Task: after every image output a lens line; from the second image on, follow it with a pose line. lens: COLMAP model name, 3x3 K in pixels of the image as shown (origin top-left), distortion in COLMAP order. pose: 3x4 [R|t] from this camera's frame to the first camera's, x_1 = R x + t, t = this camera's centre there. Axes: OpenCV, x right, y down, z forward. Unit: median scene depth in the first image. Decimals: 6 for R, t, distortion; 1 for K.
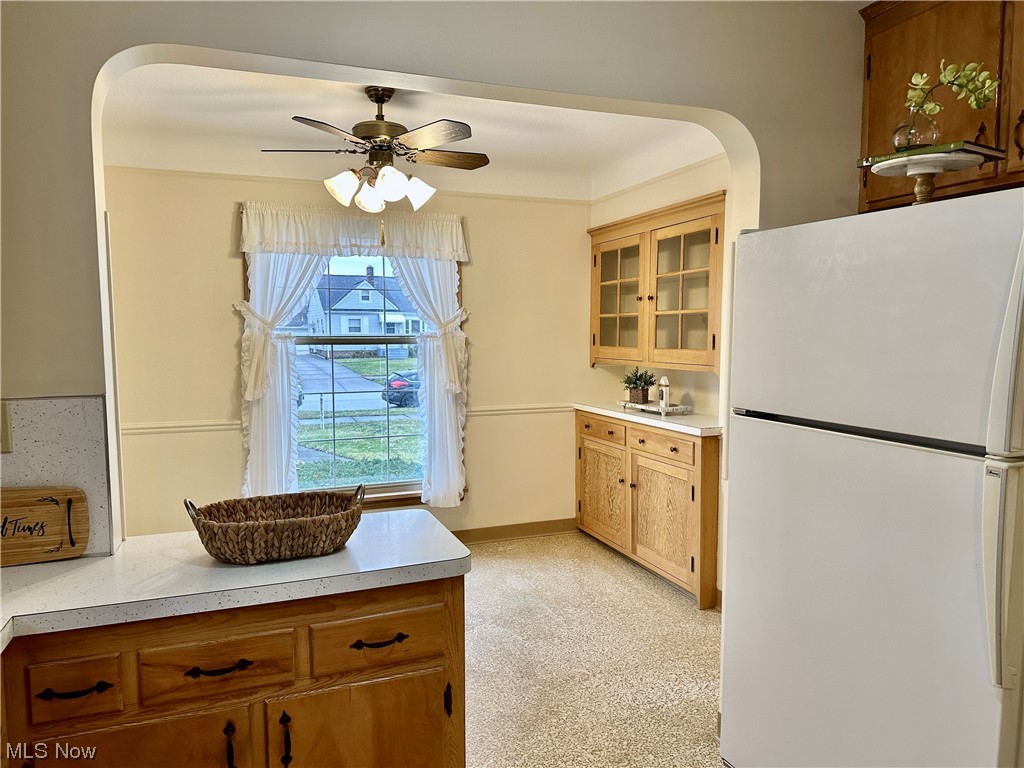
lens RADIAL K [[717.9, 0, 512.0], [0, 717.9, 384.0], [0, 0, 1]] dist [0.041088, -0.041555]
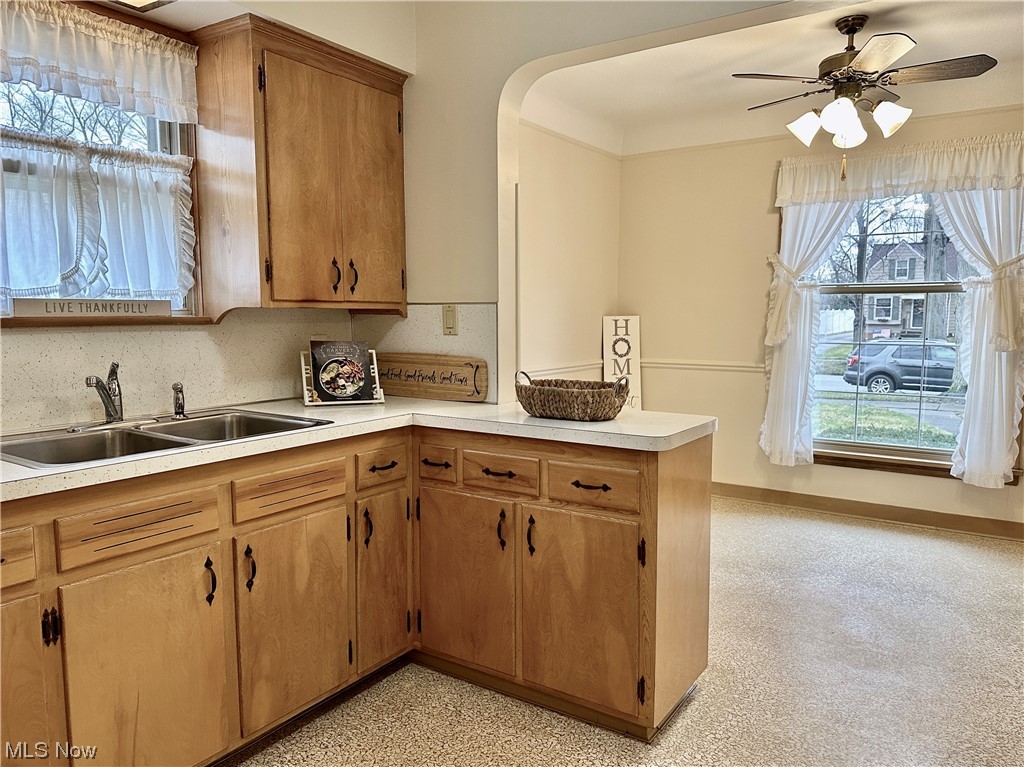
lens RADIAL K [[742.9, 0, 512.0], [0, 742.9, 383.5], [0, 0, 1]] dist [0.085985, -0.080348]
pose [[0.576543, 0.083175, -0.812823, 0.321610], [-0.064433, 0.996335, 0.056251, 0.040019], [0.814523, 0.019941, 0.579789, 0.035180]]
